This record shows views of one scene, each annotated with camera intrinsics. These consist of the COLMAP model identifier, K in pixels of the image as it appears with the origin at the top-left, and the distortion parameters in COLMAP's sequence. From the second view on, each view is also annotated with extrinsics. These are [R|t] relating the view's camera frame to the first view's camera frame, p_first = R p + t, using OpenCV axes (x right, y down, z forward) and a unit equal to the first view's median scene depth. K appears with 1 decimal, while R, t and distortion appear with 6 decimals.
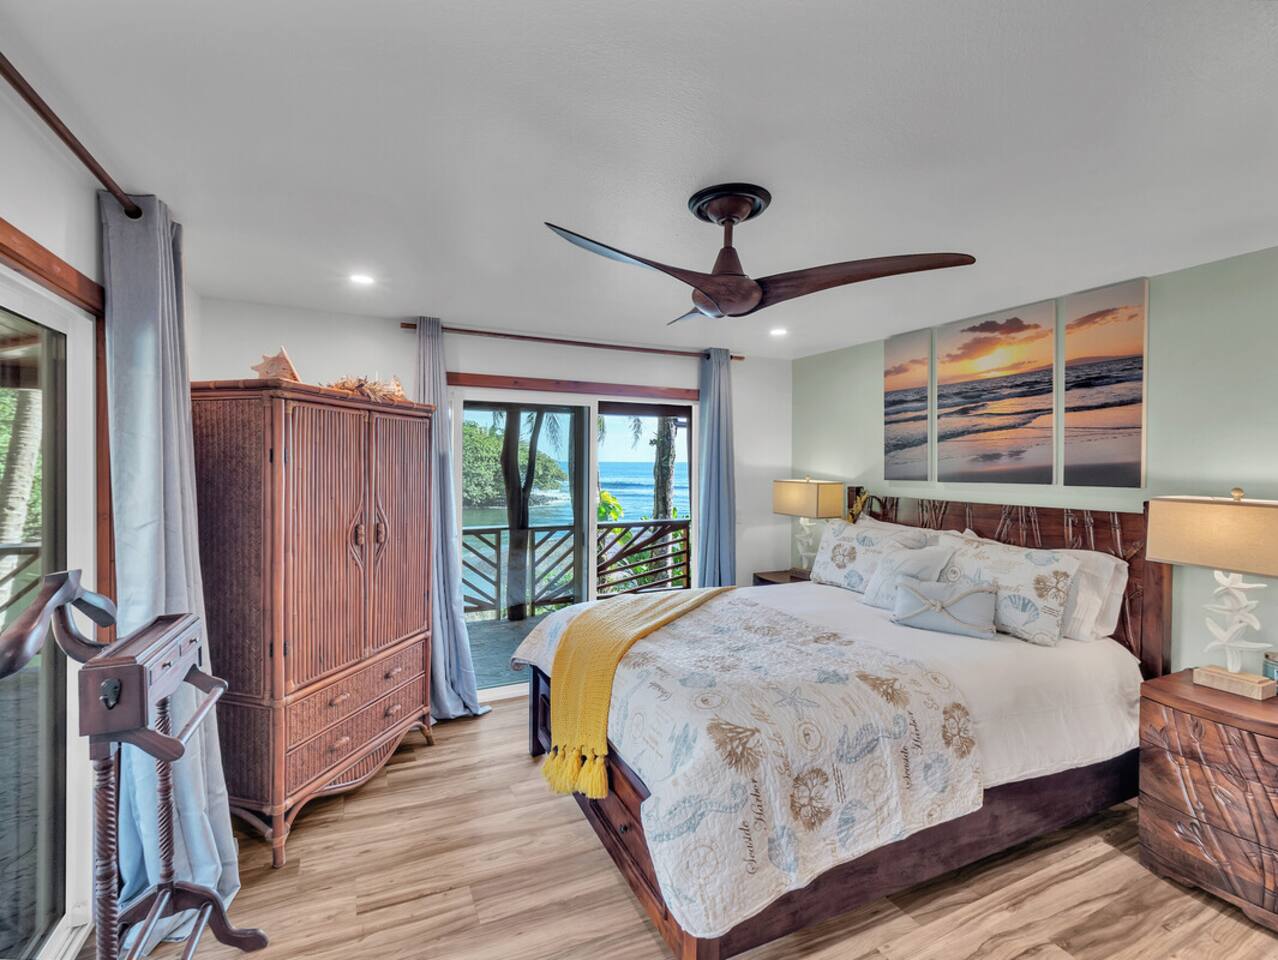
lens RADIAL K [[558.8, 0, 627.2], [0, 558.8, 472.7], [0, 0, 1]] dist [-0.001203, -0.000096]
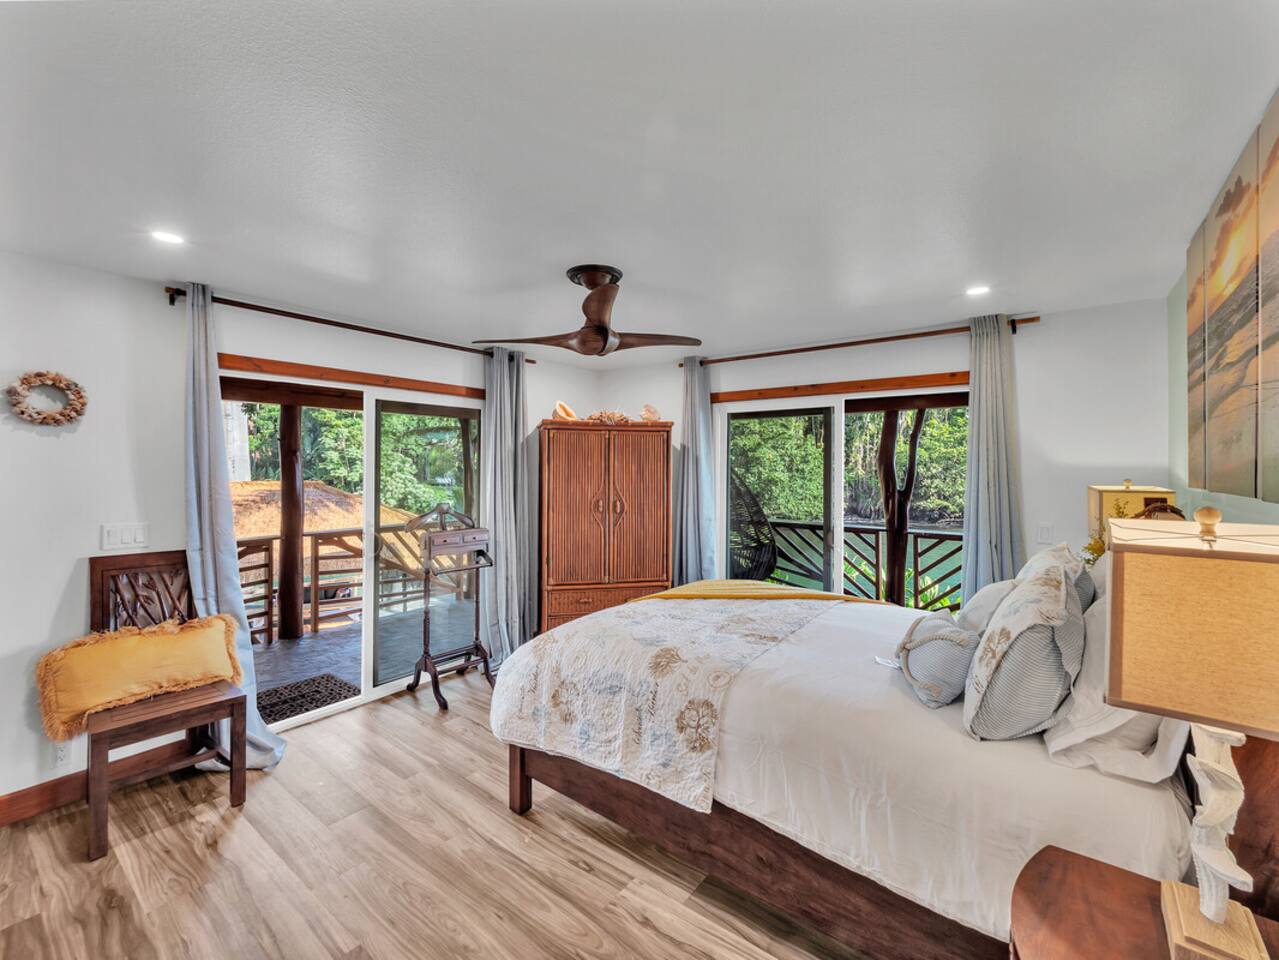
lens RADIAL K [[559.2, 0, 631.3], [0, 559.2, 474.0], [0, 0, 1]] dist [-0.001203, -0.000096]
pose [[0.465888, 0.009298, -0.884795, 1.131967], [-0.017595, 0.999844, 0.001242, 0.014382], [0.884669, 0.014990, 0.465979, 0.343904]]
